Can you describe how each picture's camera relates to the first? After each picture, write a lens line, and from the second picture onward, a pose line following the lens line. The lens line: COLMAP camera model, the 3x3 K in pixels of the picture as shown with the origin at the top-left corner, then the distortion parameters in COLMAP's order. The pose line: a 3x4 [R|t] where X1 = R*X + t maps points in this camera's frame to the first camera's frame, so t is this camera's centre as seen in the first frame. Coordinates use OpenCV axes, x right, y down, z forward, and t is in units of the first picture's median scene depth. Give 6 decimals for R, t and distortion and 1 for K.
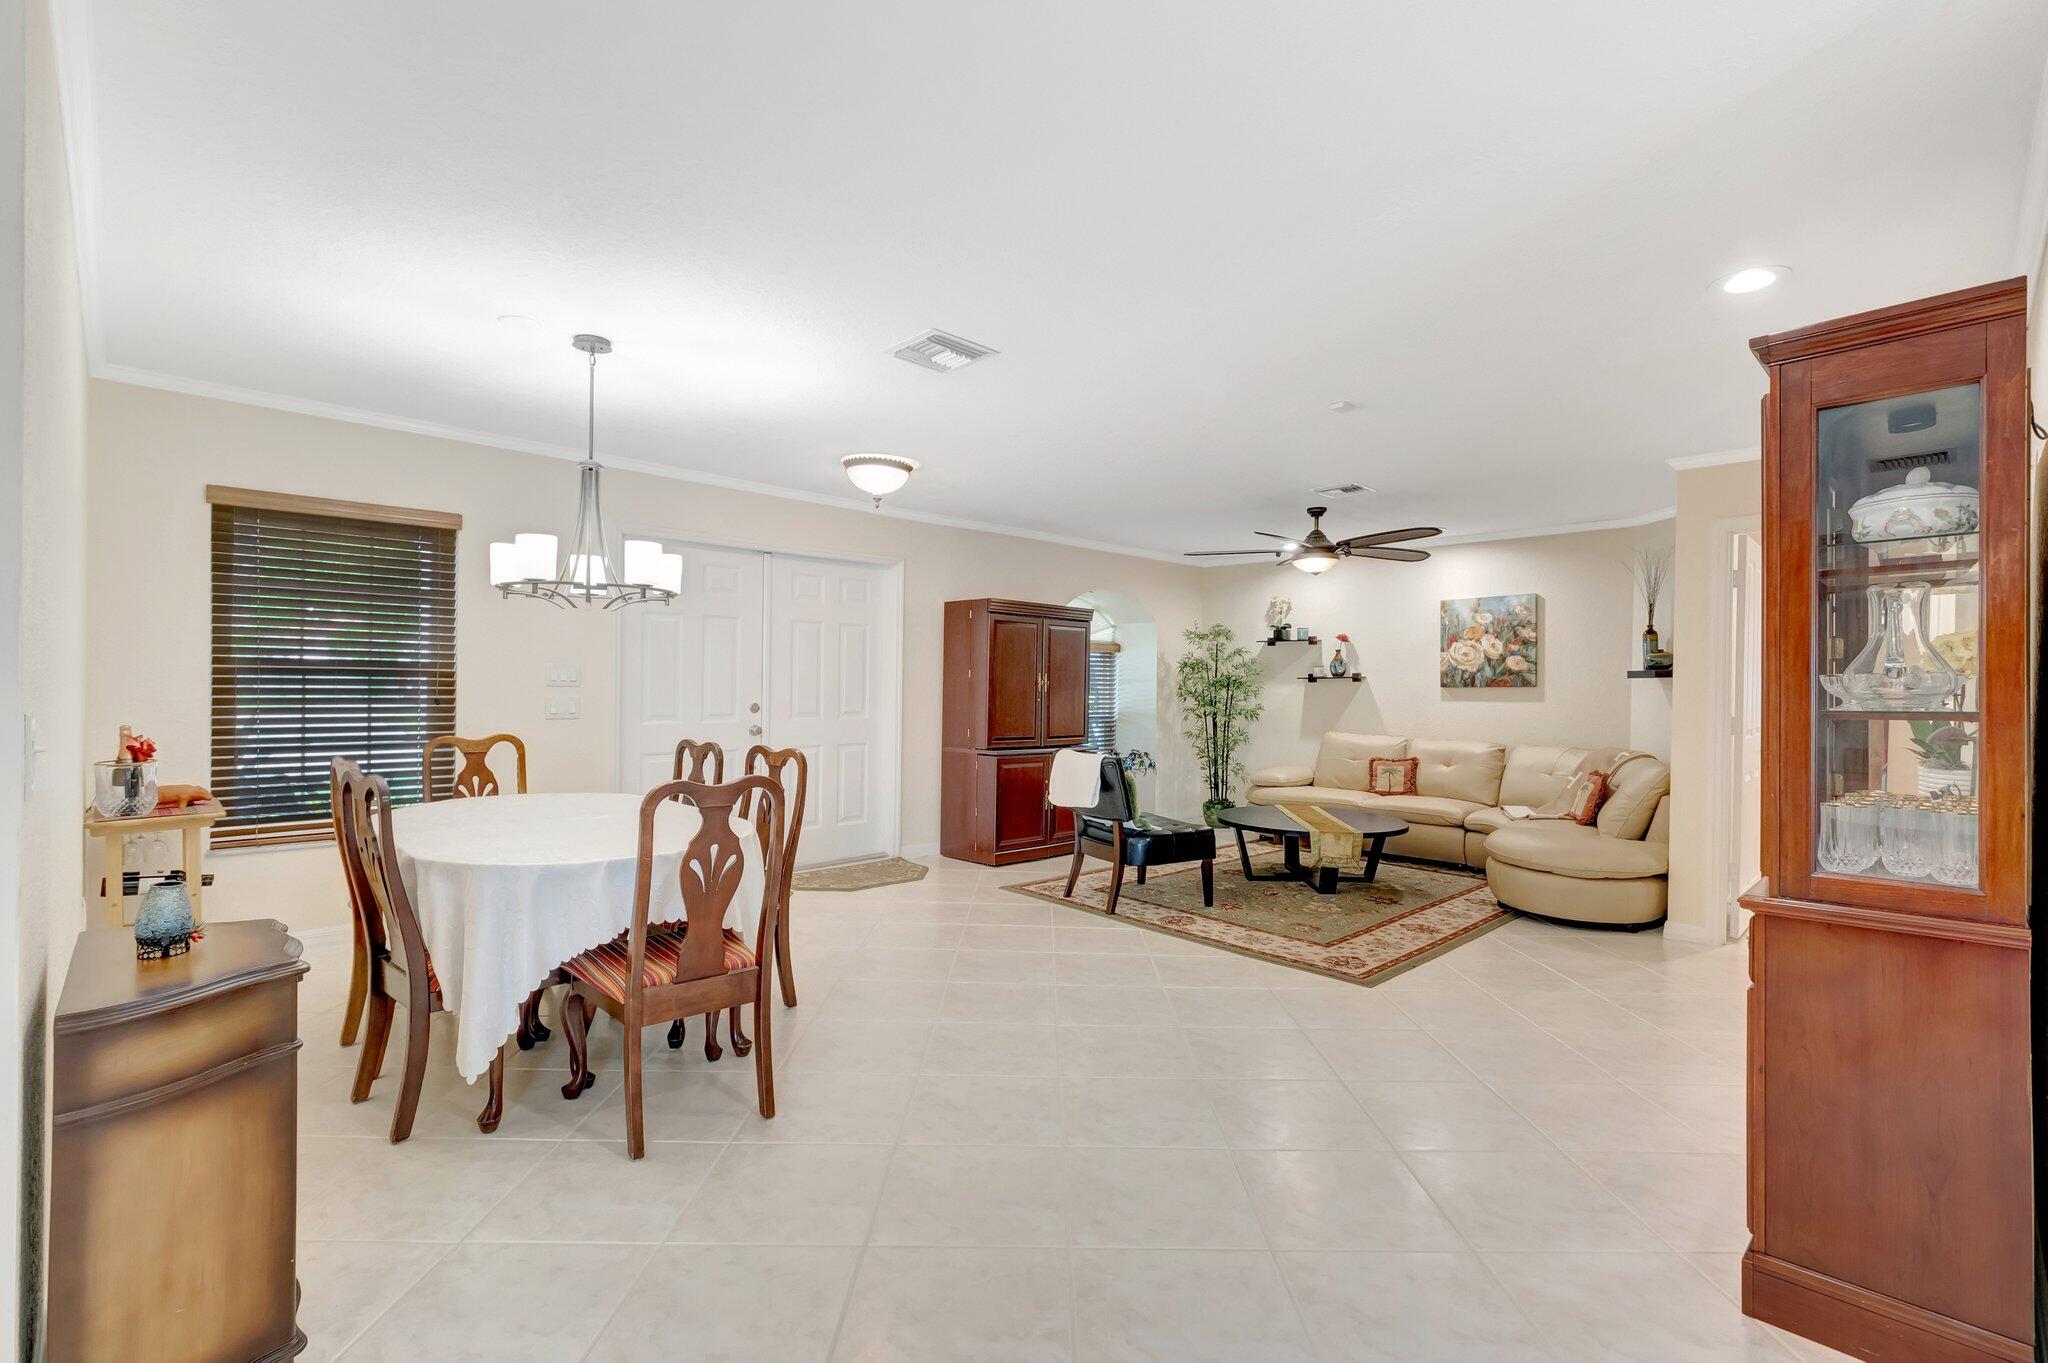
lens RADIAL K [[900.4, 0, 1028.2], [0, 900.4, 697.8], [0, 0, 1]] dist [0.004299, -0.004082]
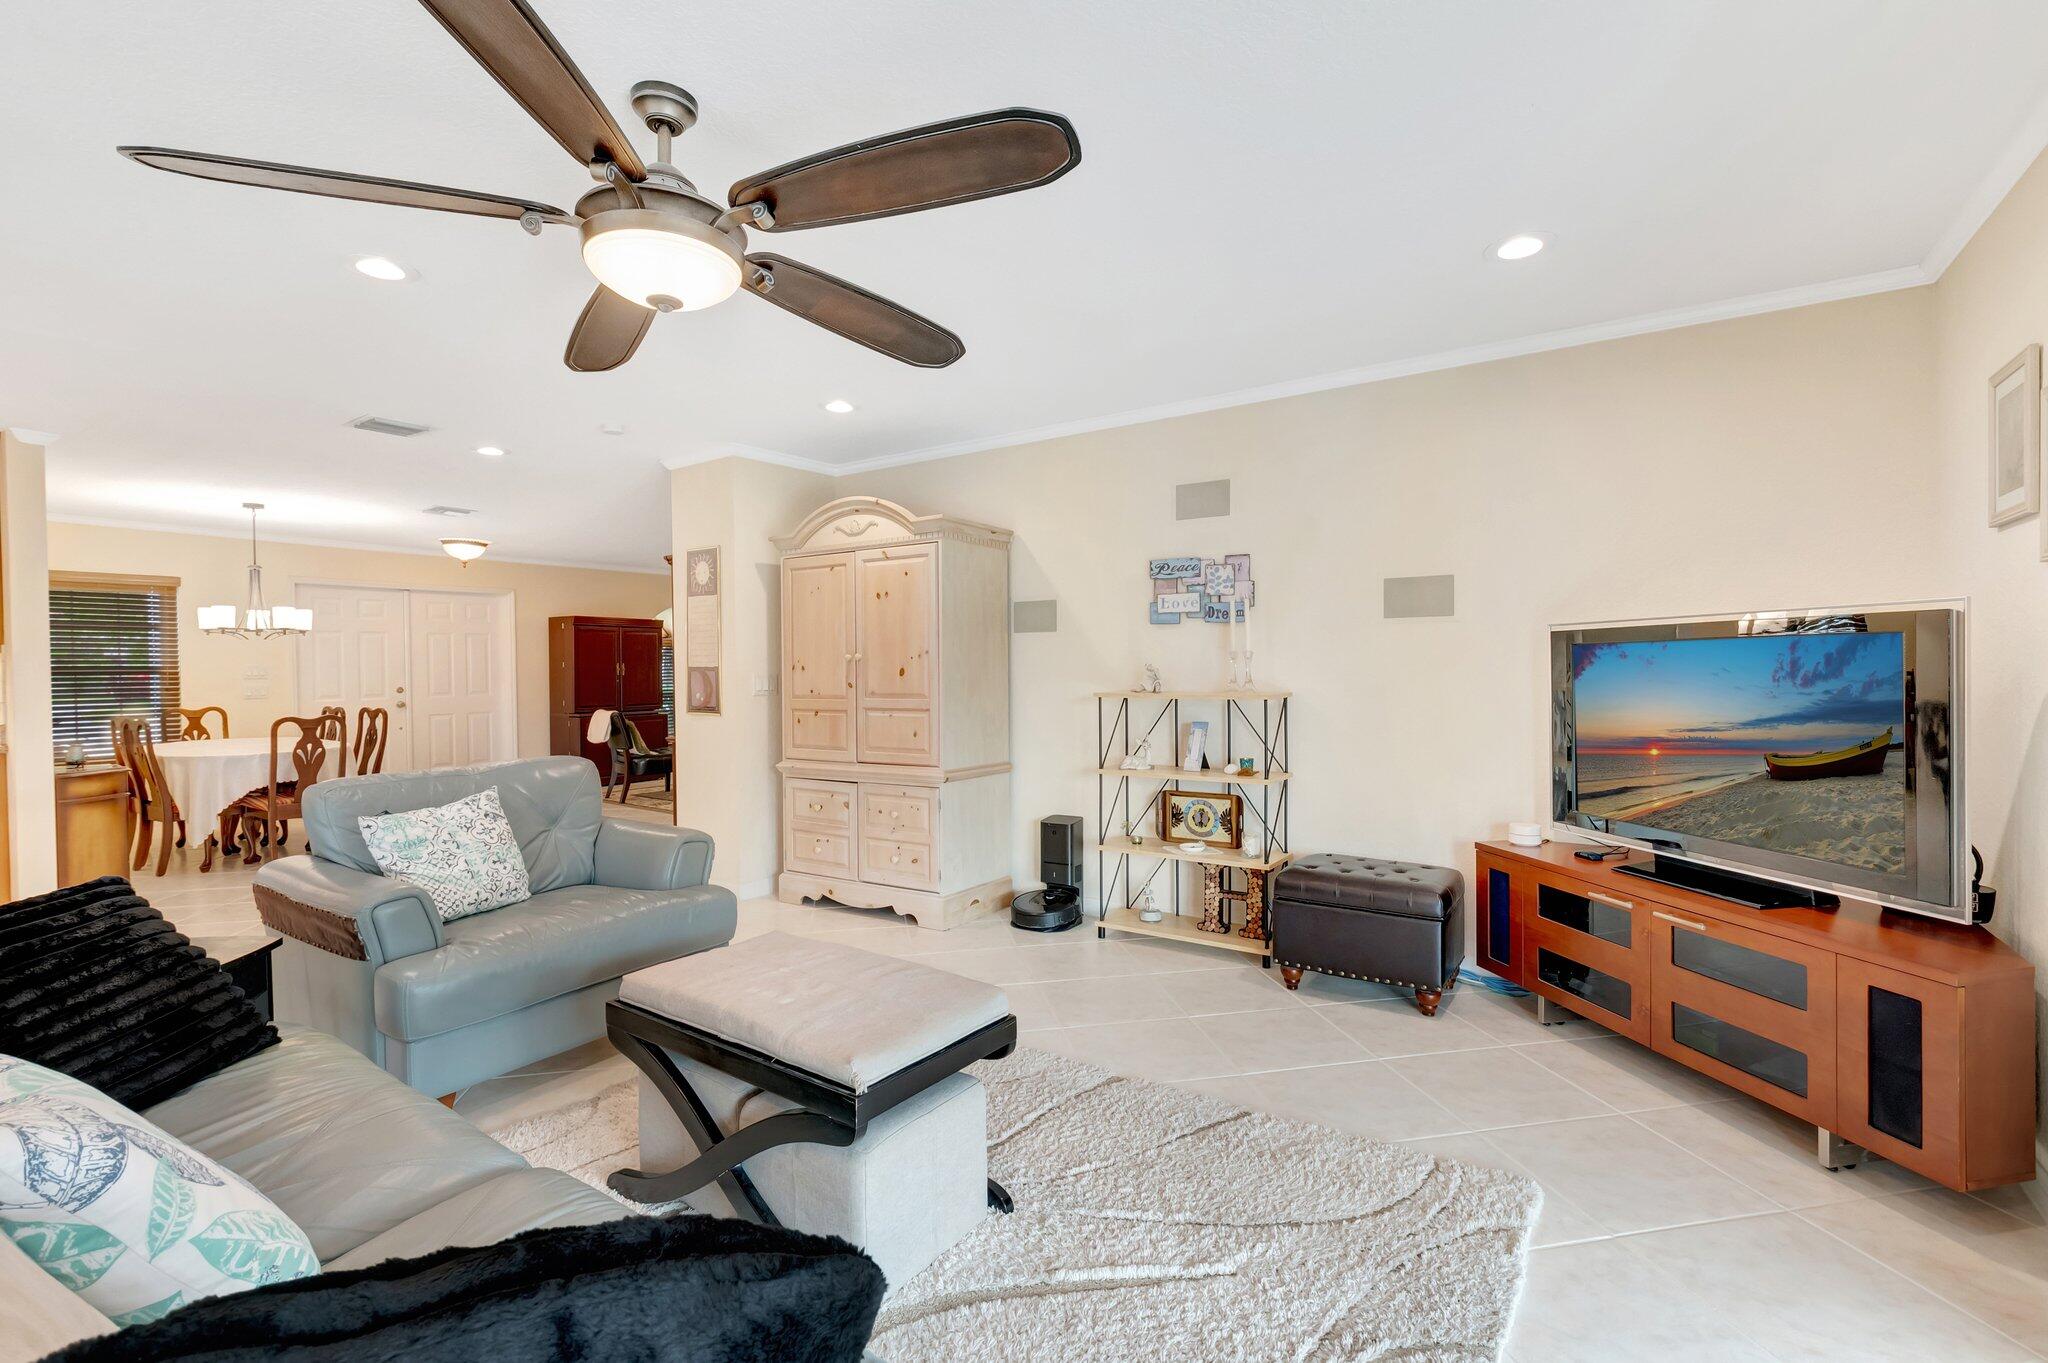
lens RADIAL K [[900.4, 0, 1018.6], [0, 900.4, 688.3], [0, 0, 1]] dist [0.004299, -0.004082]
pose [[0.982639, -0.024062, 0.183964, 0.461756], [0.021898, 0.999665, 0.013781, 0.010778], [-0.184234, -0.009514, 0.982836, -0.732962]]
